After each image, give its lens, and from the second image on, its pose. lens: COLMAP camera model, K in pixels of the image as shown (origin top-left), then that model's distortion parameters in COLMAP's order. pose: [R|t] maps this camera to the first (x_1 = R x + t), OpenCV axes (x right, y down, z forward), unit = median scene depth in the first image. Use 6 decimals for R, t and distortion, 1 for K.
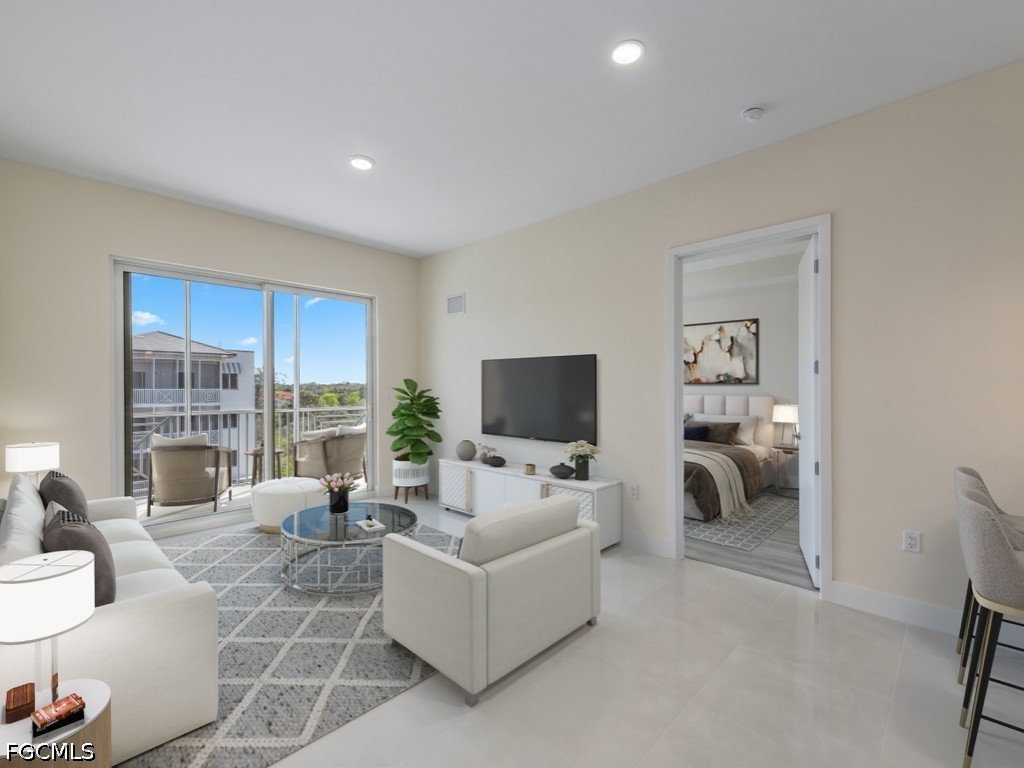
lens RADIAL K [[443.1, 0, 529.1], [0, 443.1, 389.7], [0, 0, 1]] dist [0.003767, -0.000590]
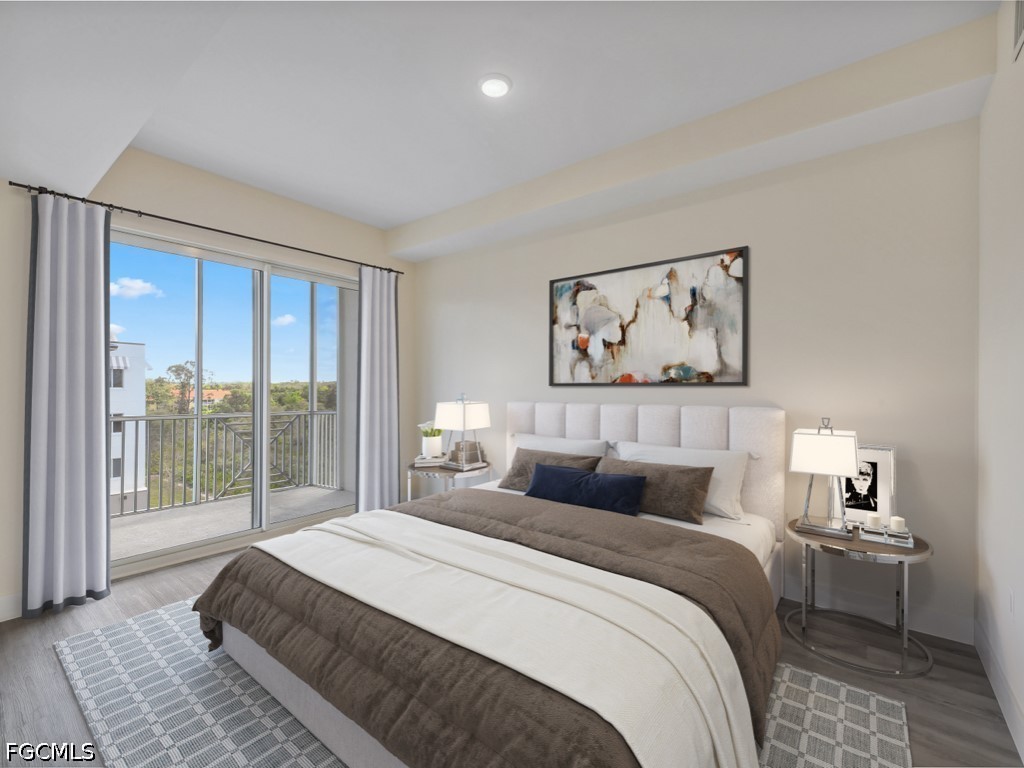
lens RADIAL K [[443.1, 0, 519.8], [0, 443.1, 386.0], [0, 0, 1]] dist [0.003767, -0.000590]
pose [[0.995781, 0.005313, 0.091607, 0.221875], [-0.003847, 0.999862, -0.016170, -0.002710], [-0.091680, 0.015750, 0.995664, 0.530471]]
